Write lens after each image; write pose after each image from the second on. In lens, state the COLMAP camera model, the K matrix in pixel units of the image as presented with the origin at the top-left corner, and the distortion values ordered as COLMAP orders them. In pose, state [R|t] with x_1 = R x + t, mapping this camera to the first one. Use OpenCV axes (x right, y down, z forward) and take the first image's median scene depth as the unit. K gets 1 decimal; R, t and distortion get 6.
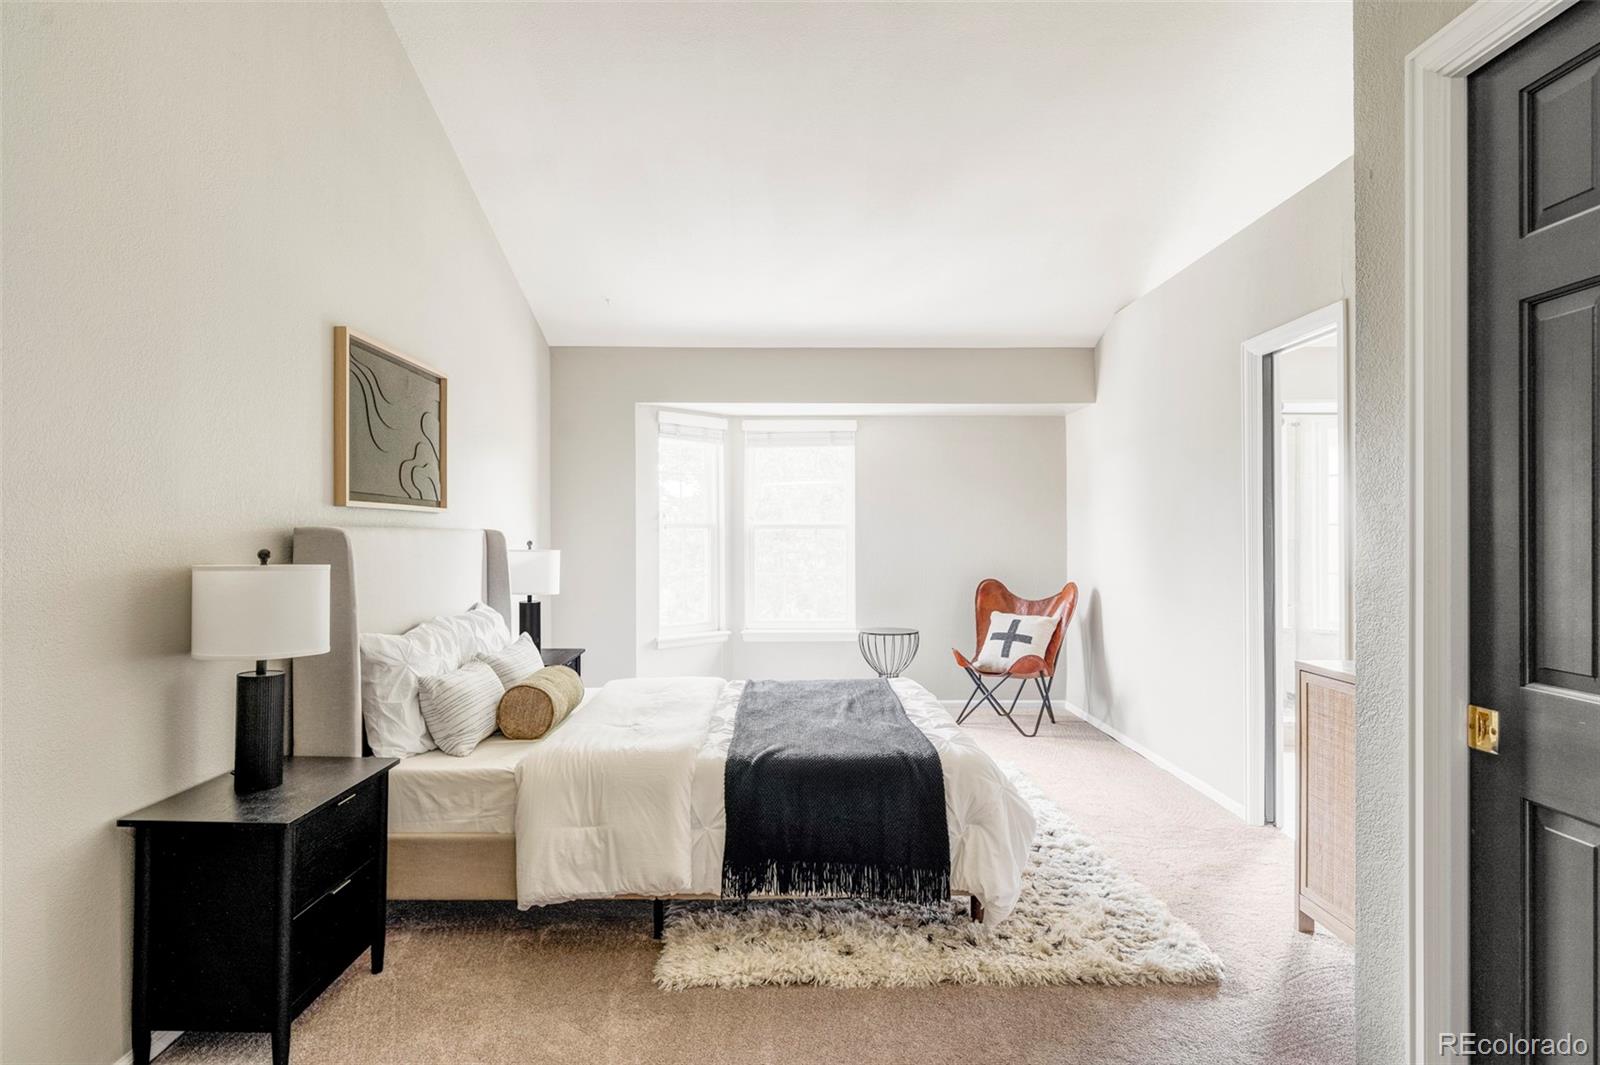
lens RADIAL K [[886.9, 0, 794.1], [0, 886.9, 538.6], [0, 0, 1]] dist [-0.002354, 0.000163]
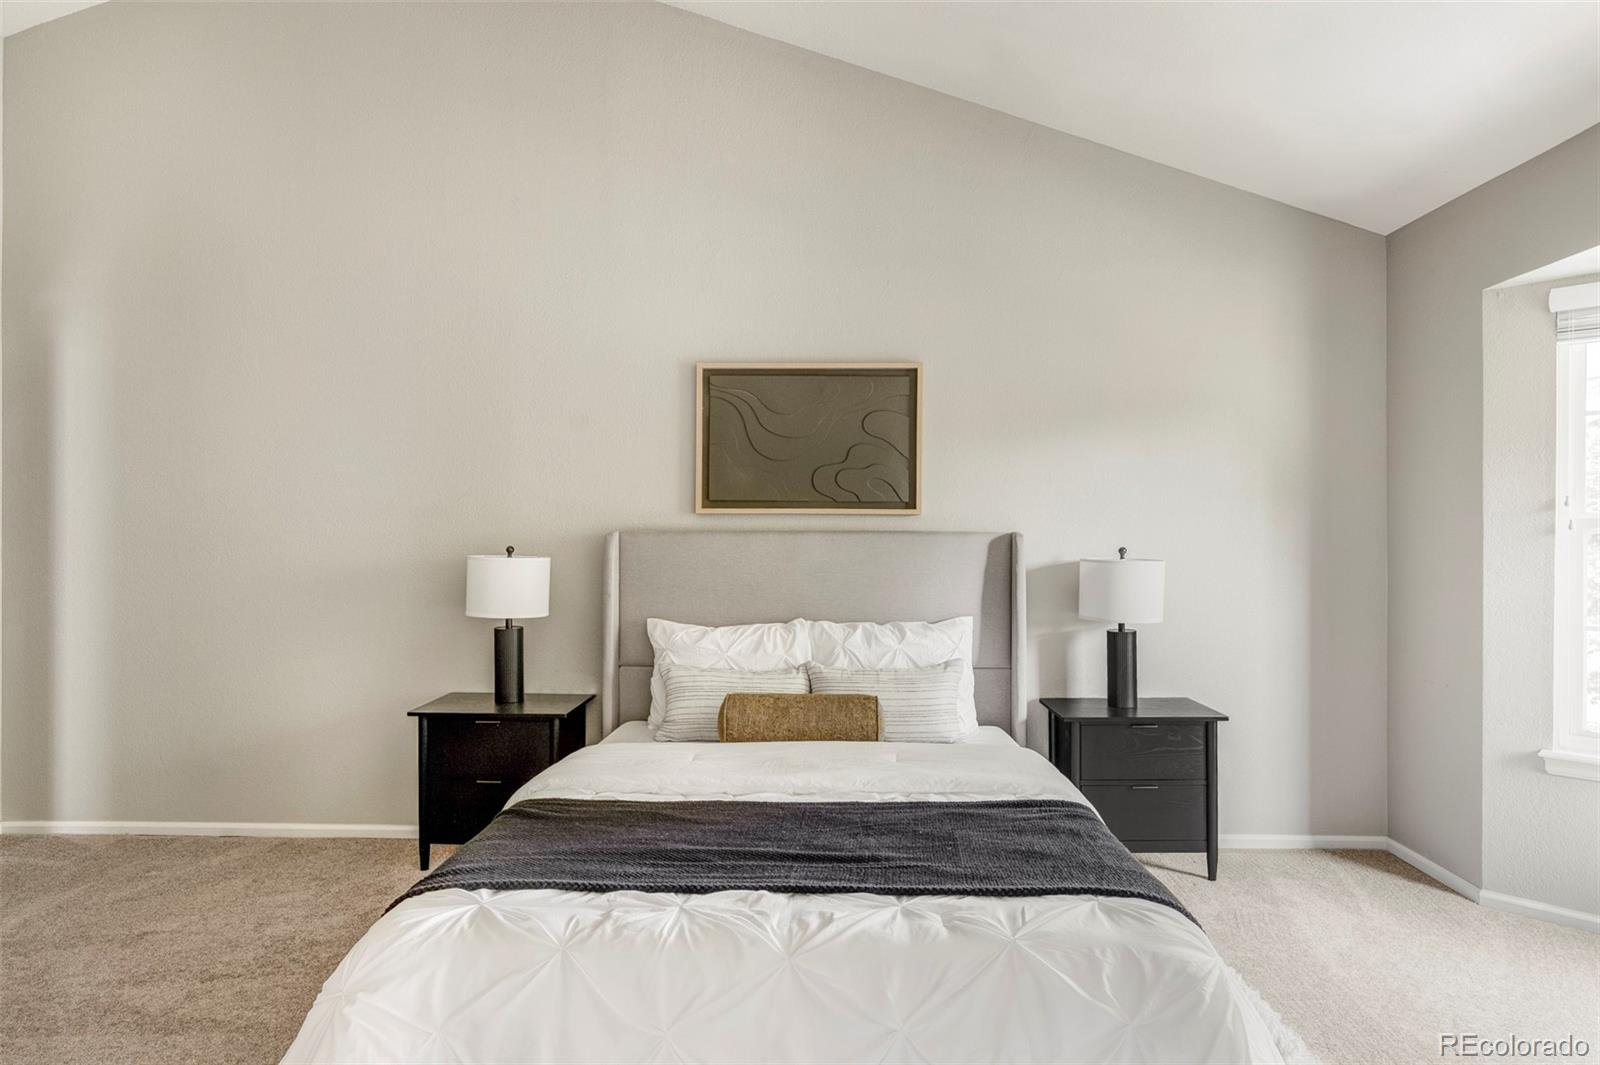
lens RADIAL K [[886.9, 0, 794.1], [0, 886.9, 538.6], [0, 0, 1]] dist [-0.002354, 0.000163]
pose [[-0.021585, 0.004730, -0.999756, 0.536485], [-0.008894, 0.999948, 0.004923, -0.007583], [0.999727, 0.008998, -0.021542, 0.917318]]
